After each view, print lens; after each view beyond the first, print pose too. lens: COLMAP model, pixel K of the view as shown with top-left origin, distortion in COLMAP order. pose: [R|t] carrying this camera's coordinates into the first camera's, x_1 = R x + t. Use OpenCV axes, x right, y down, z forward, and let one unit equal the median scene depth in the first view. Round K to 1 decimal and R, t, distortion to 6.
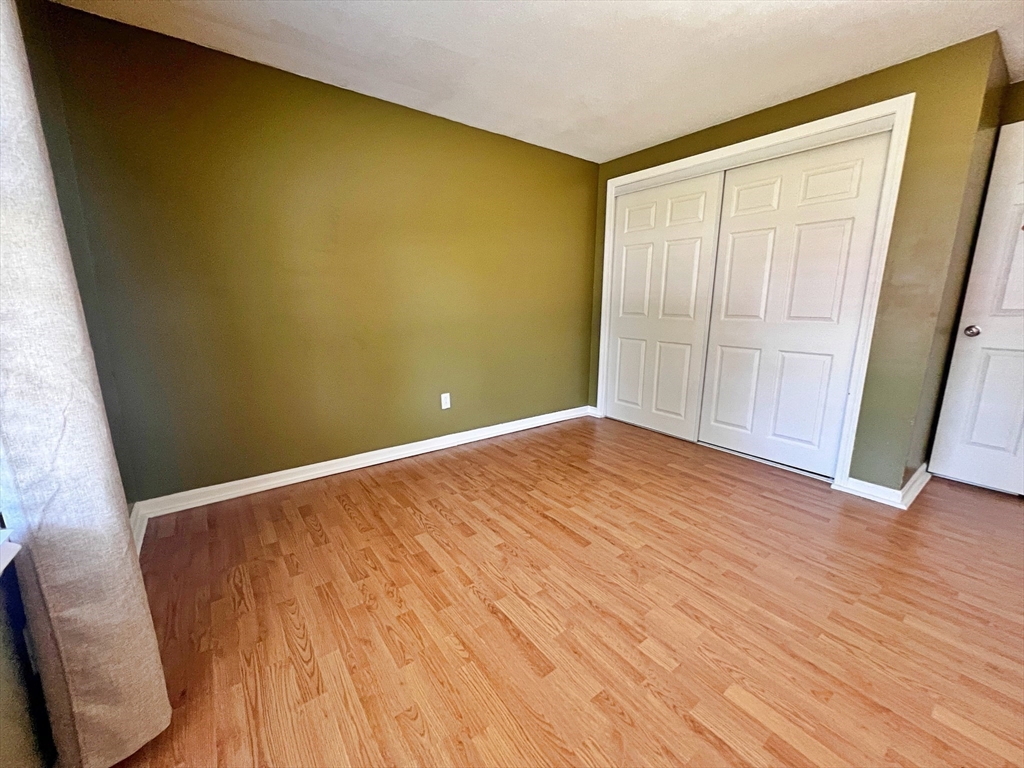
lens RADIAL K [[407.7, 0, 510.2], [0, 407.7, 382.0], [0, 0, 1]] dist [-0.000348, 0.000212]
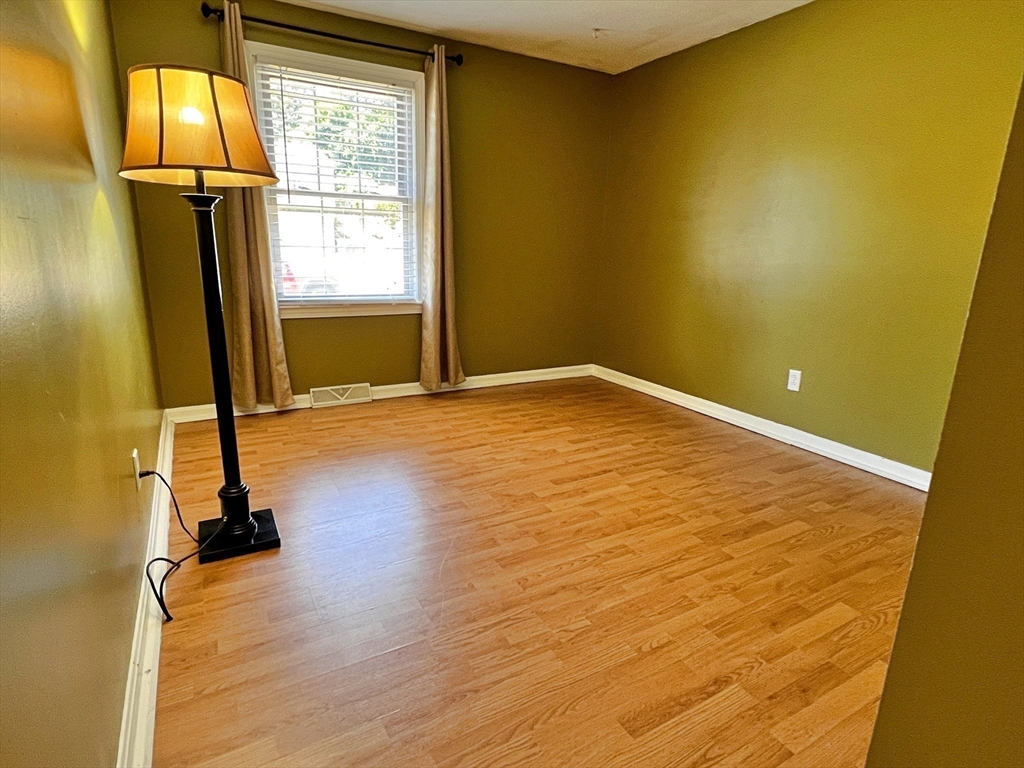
lens RADIAL K [[547.0, 0, 509.7], [0, 547.0, 383.9], [0, 0, 1]] dist [0.003151, 0.000142]
pose [[-0.124235, 0.241302, -0.962465, 1.211180], [-0.224395, 0.938018, 0.264138, -0.132756], [0.966547, 0.248787, -0.062388, 0.777868]]
